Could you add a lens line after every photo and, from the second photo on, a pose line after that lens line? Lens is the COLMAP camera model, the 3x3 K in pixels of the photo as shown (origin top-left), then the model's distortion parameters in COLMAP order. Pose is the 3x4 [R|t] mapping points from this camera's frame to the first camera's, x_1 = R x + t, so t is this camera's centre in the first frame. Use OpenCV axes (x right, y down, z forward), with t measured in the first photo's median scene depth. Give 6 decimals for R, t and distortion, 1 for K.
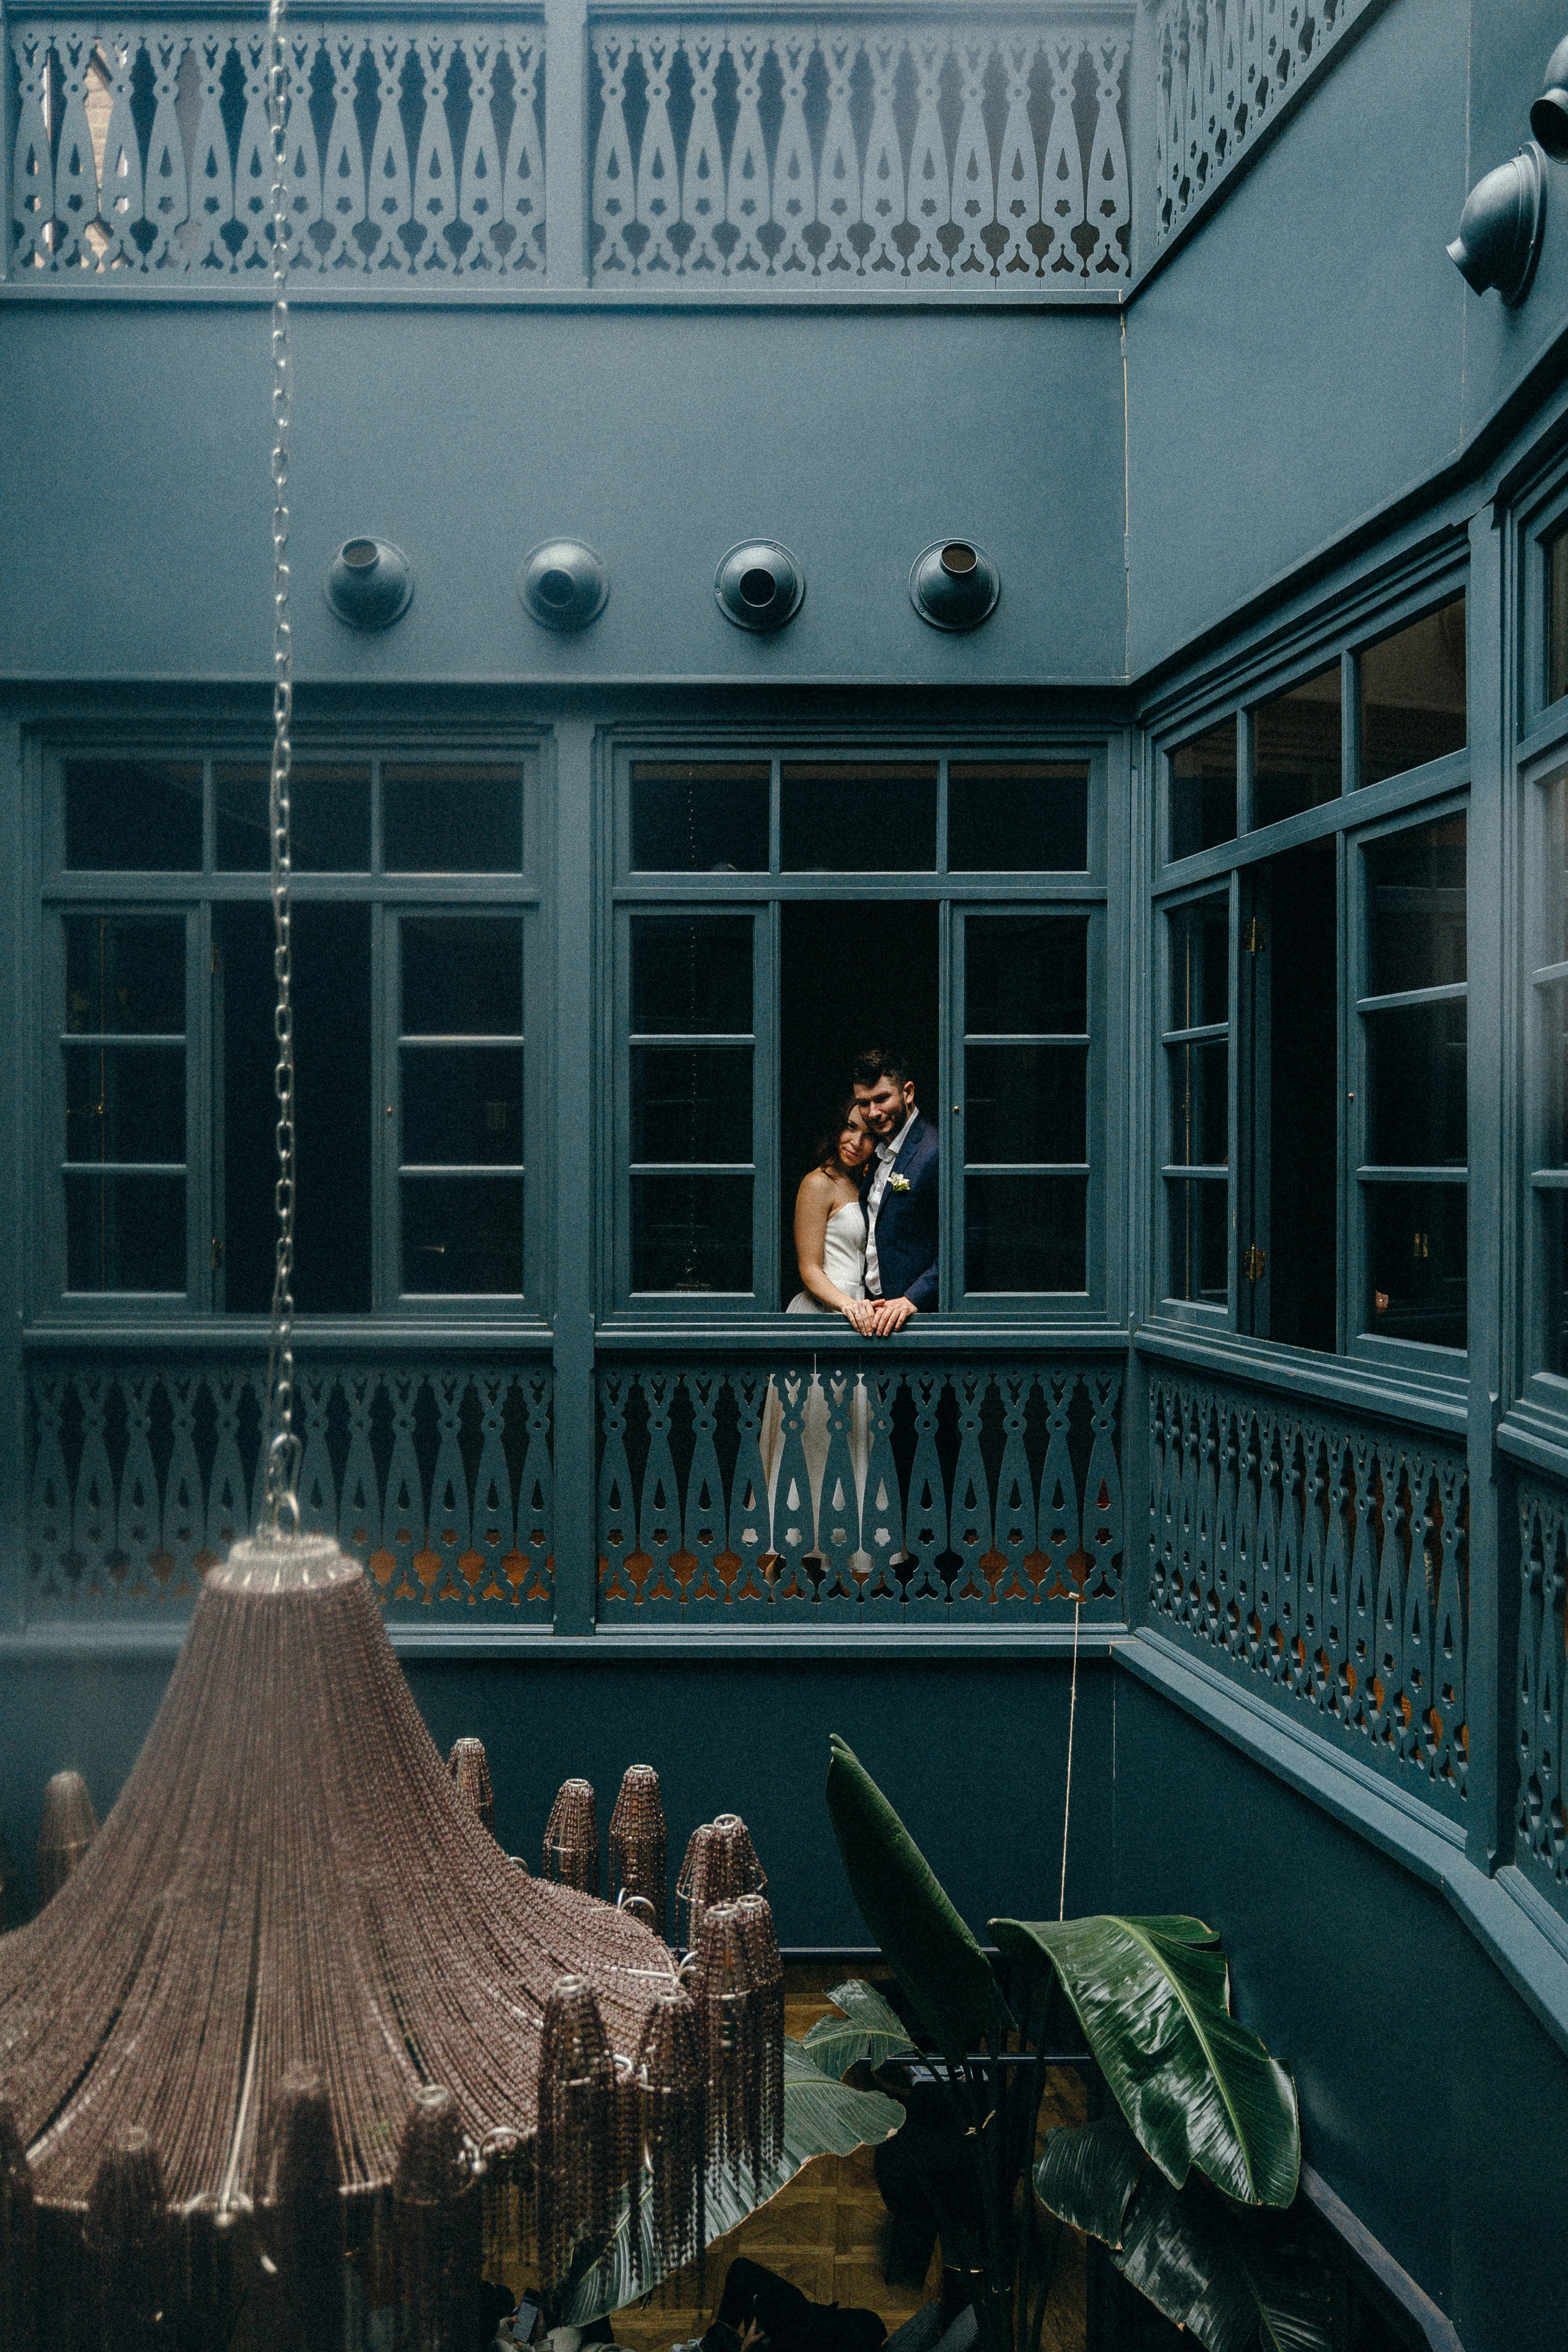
lens RADIAL K [[1936.4, 0, 784.0], [0, 1936.4, 1176.0], [0, 0, 1]] dist [-0.003356, -0.001148]
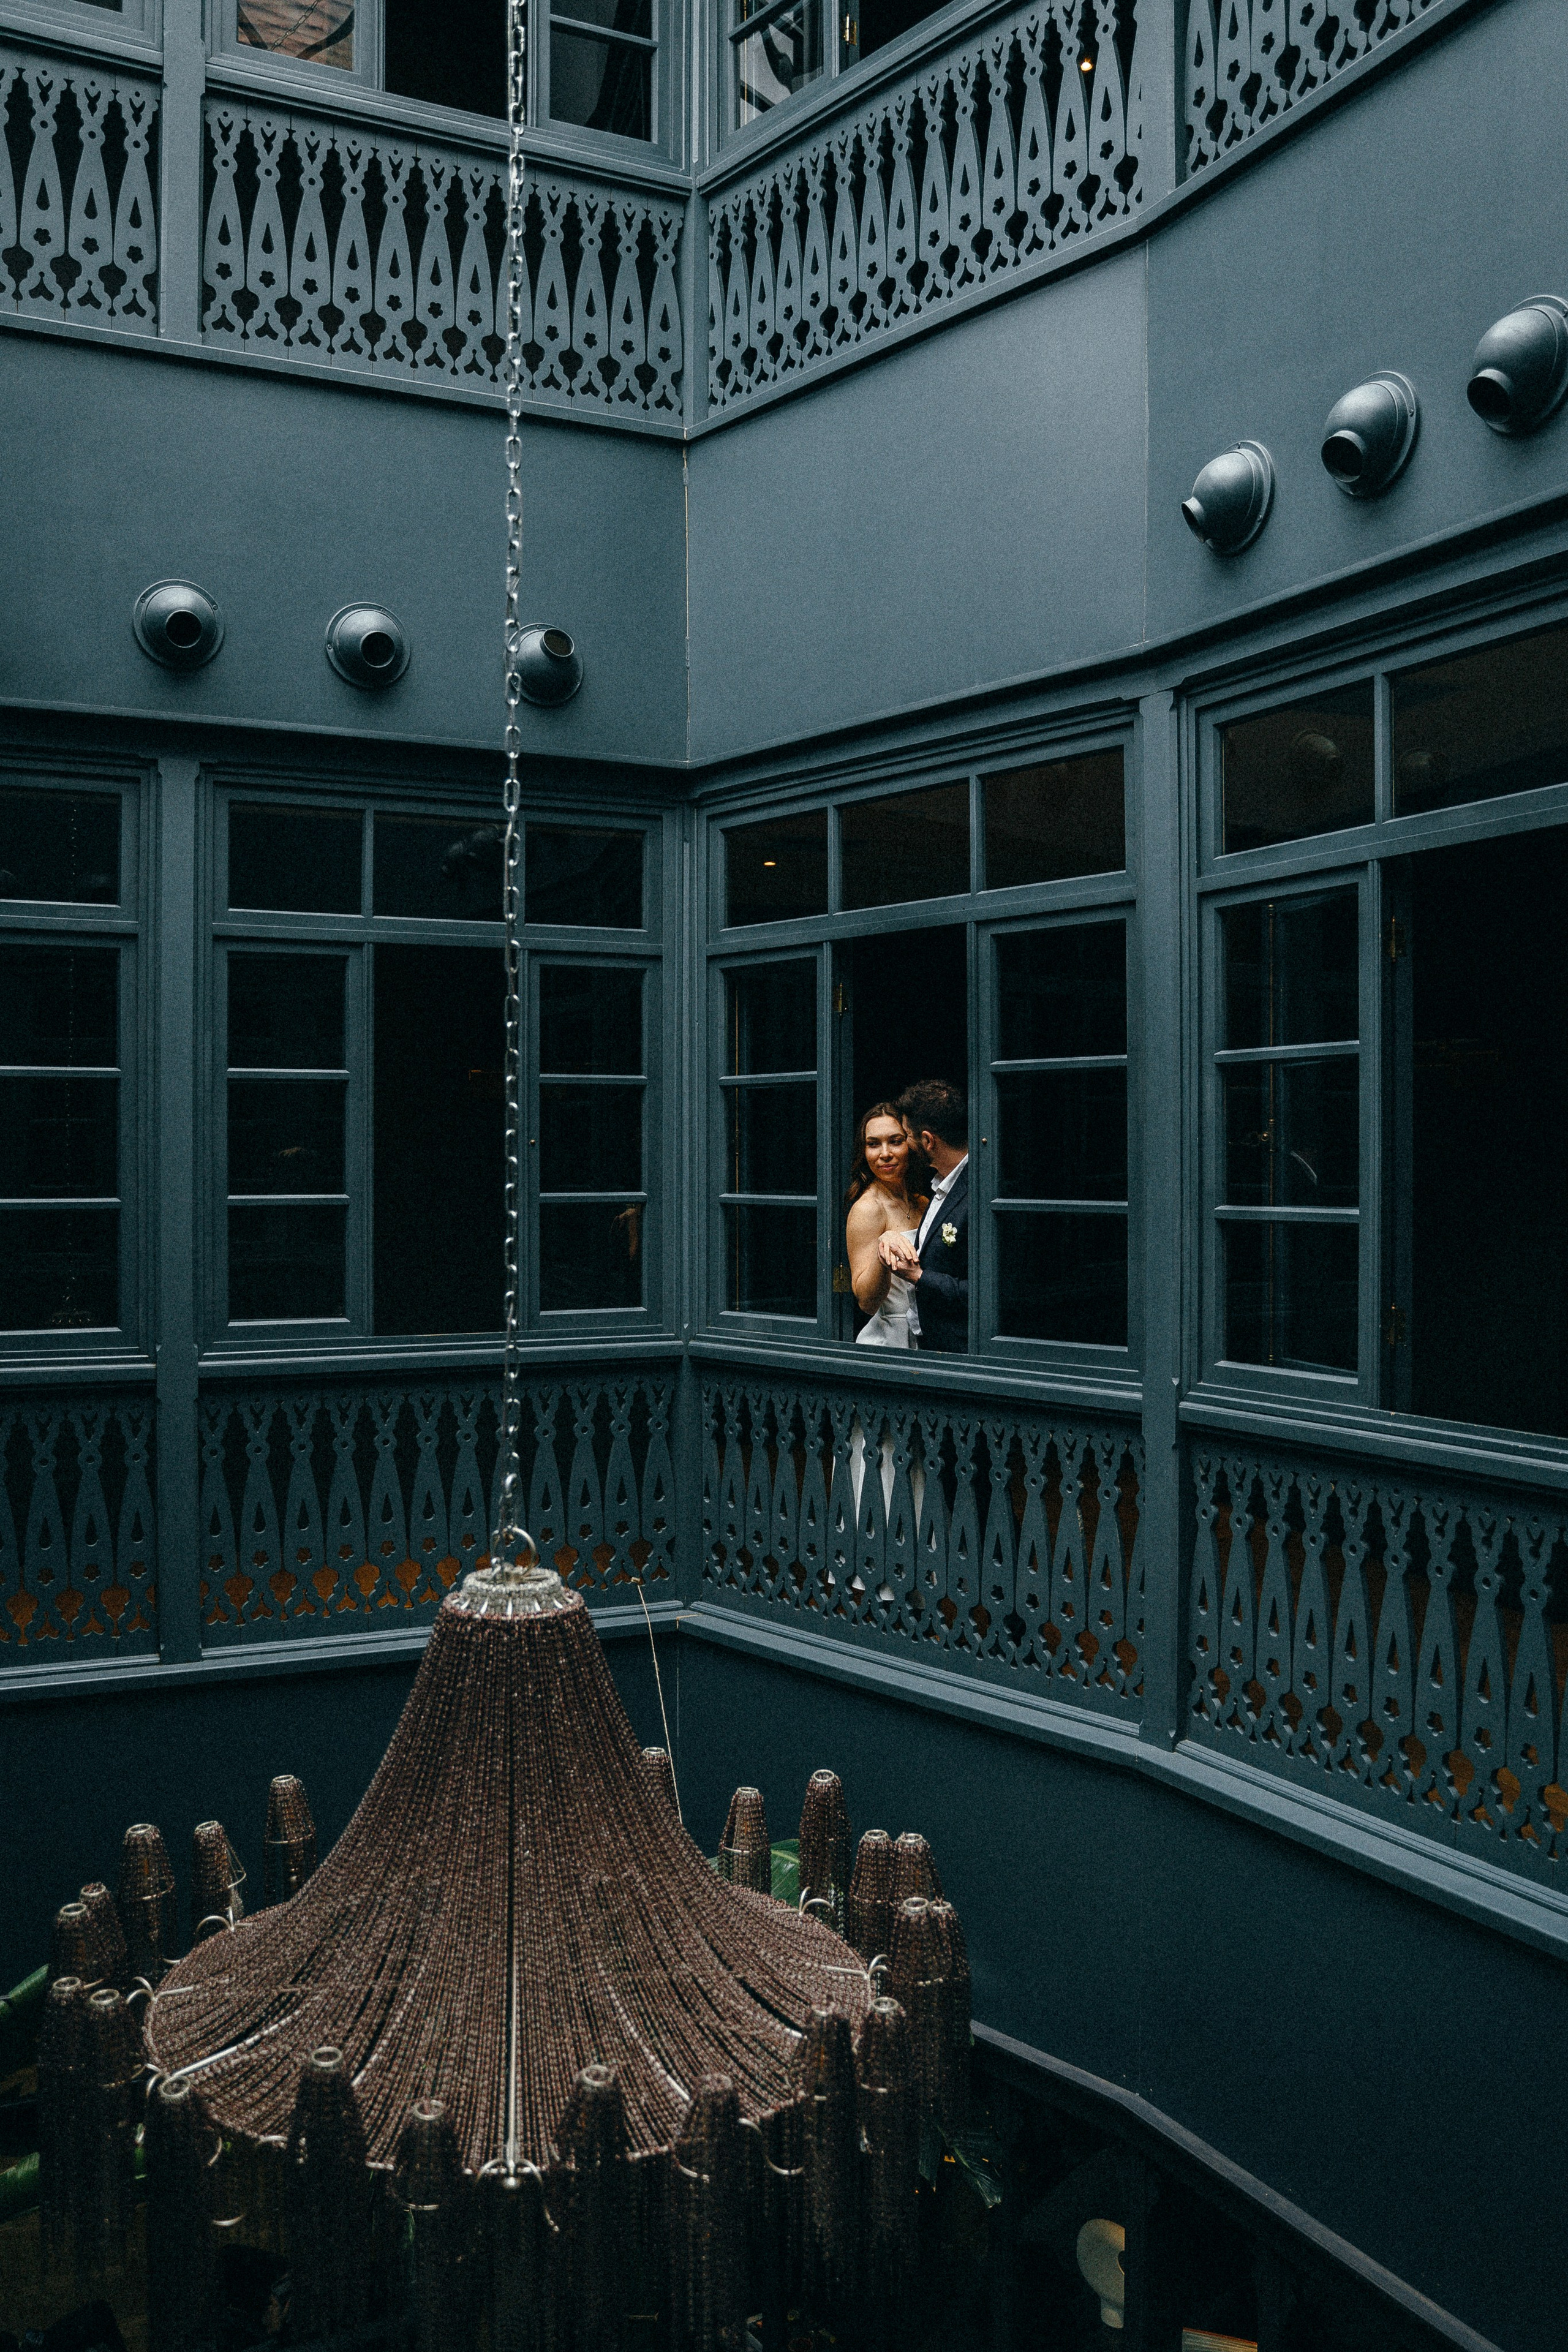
lens RADIAL K [[1860.5, 0, 784.0], [0, 1860.5, 1176.0], [0, 0, 1]] dist [-0.079127, 0.046627]
pose [[0.904936, -0.003646, 0.425532, -0.228894], [0.010353, 0.999856, -0.013450, -0.000008], [-0.425421, 0.016577, 0.904844, -0.001861]]
